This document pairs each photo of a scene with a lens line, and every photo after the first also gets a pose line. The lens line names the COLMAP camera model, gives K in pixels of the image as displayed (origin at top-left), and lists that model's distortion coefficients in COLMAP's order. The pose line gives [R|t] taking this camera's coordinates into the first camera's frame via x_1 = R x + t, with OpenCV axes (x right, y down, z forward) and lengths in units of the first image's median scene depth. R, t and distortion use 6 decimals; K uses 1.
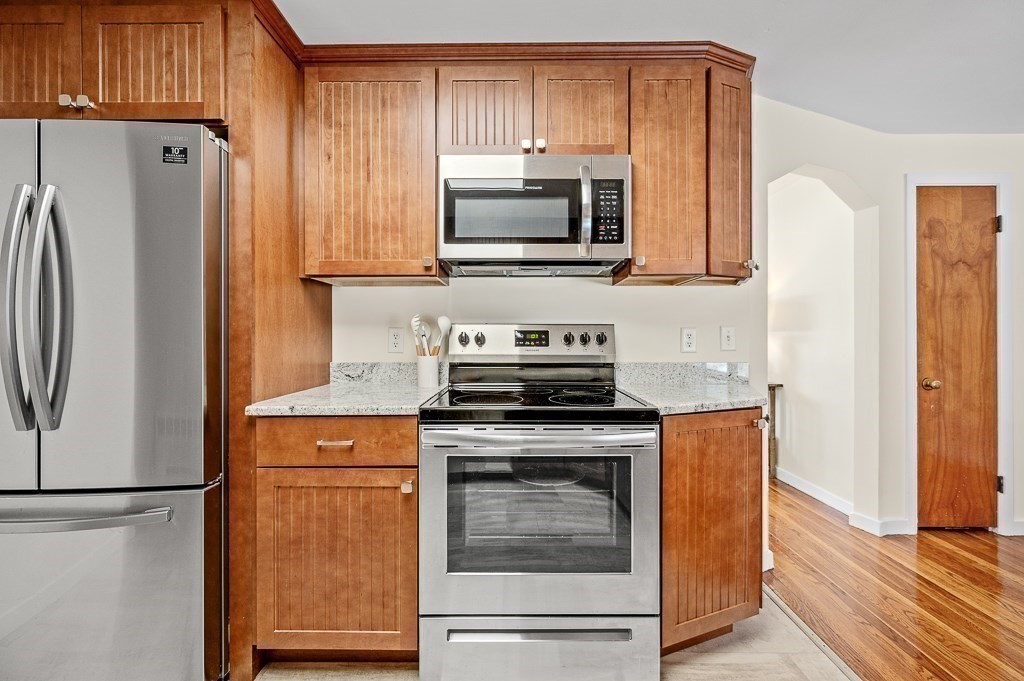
lens RADIAL K [[402.0, 0, 512.0], [0, 402.0, 340.5], [0, 0, 1]] dist [0.001825, -0.000044]
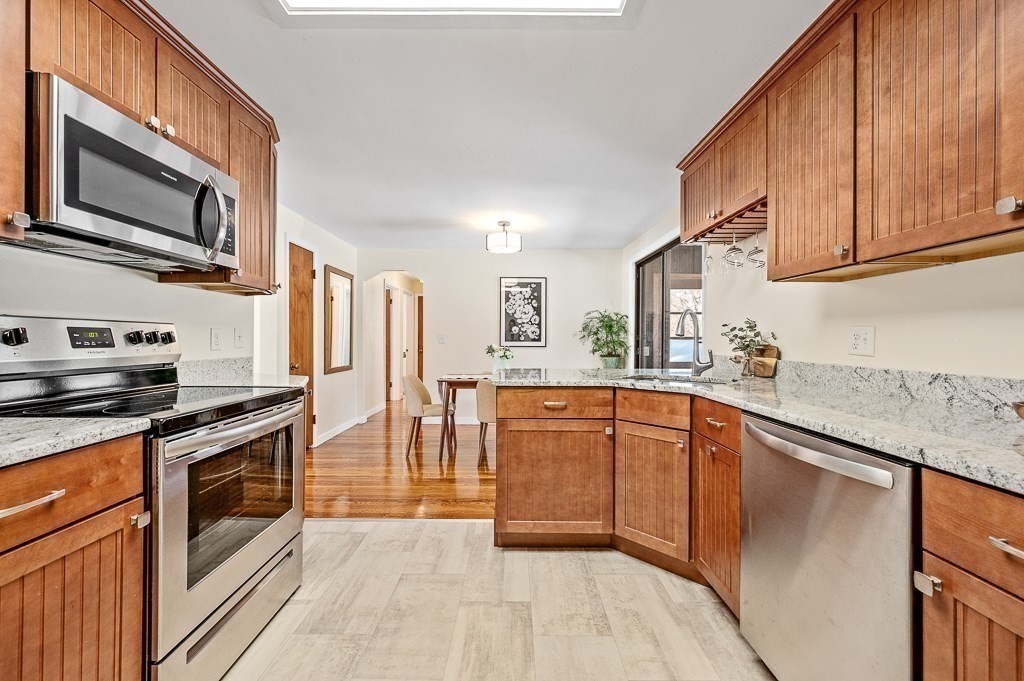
lens RADIAL K [[402.0, 0, 512.0], [0, 402.0, 340.5], [0, 0, 1]] dist [0.001825, -0.000044]
pose [[-0.004536, -0.004814, 0.999978, -0.778838], [0.001378, 0.999987, 0.004820, -0.001959], [-0.999989, 0.001400, -0.004529, 0.181151]]
